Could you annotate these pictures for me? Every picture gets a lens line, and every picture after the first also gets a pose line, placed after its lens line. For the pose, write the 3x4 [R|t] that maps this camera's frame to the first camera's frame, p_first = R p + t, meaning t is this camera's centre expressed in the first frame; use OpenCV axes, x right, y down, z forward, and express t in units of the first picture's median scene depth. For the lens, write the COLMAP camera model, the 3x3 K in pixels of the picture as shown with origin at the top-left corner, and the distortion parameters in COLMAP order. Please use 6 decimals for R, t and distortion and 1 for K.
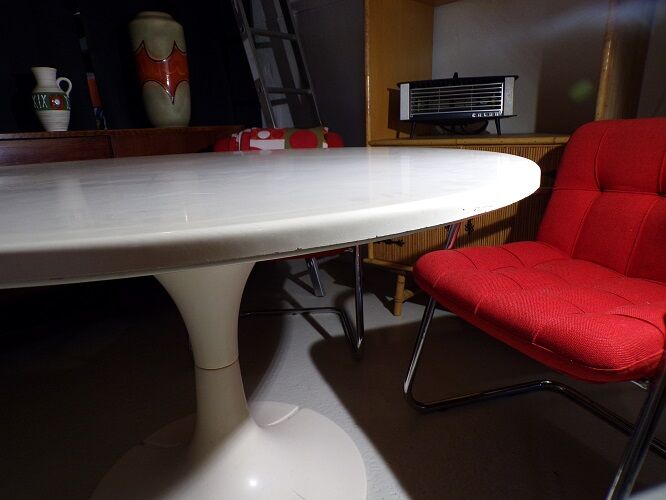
lens RADIAL K [[446.2, 0, 333.9], [0, 446.2, 251.3], [0, 0, 1]] dist [-0.000698, 0.015216]
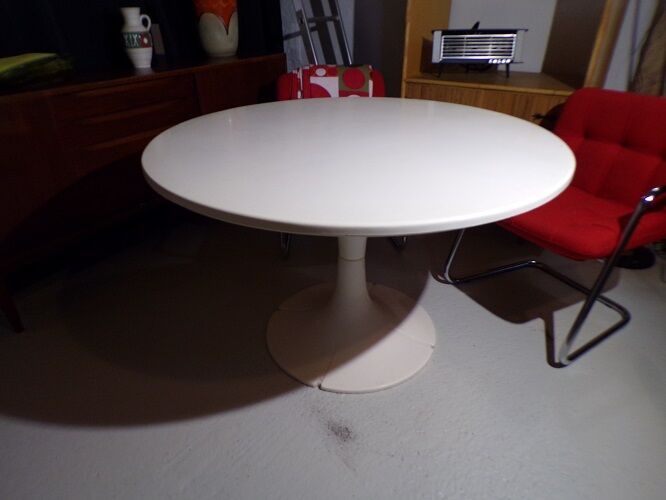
lens RADIAL K [[446.2, 0, 333.7], [0, 446.2, 248.1], [0, 0, 1]] dist [-0.000698, 0.015216]
pose [[0.993353, -0.027680, 0.111730, -0.276936], [0.000769, 0.972230, 0.234025, -0.082914], [-0.115105, -0.232384, 0.965789, -0.288221]]
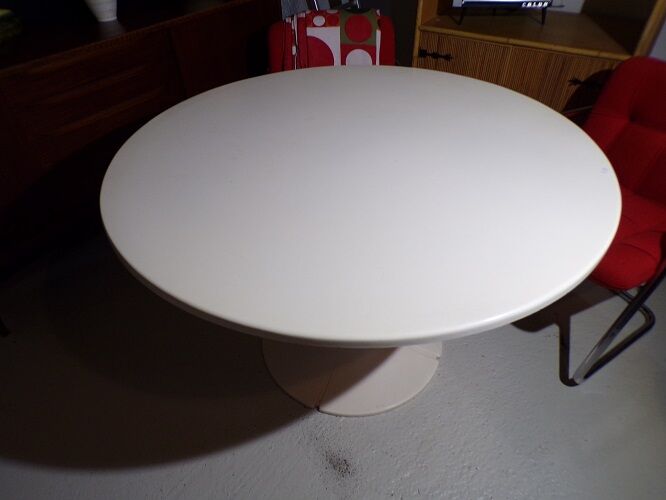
lens RADIAL K [[446.2, 0, 333.2], [0, 446.2, 250.5], [0, 0, 1]] dist [-0.000698, 0.015216]
pose [[0.995021, -0.050949, 0.085659, -0.244498], [0.009470, 0.903906, 0.427627, -0.228860], [-0.099214, -0.424687, 0.899888, -0.144355]]
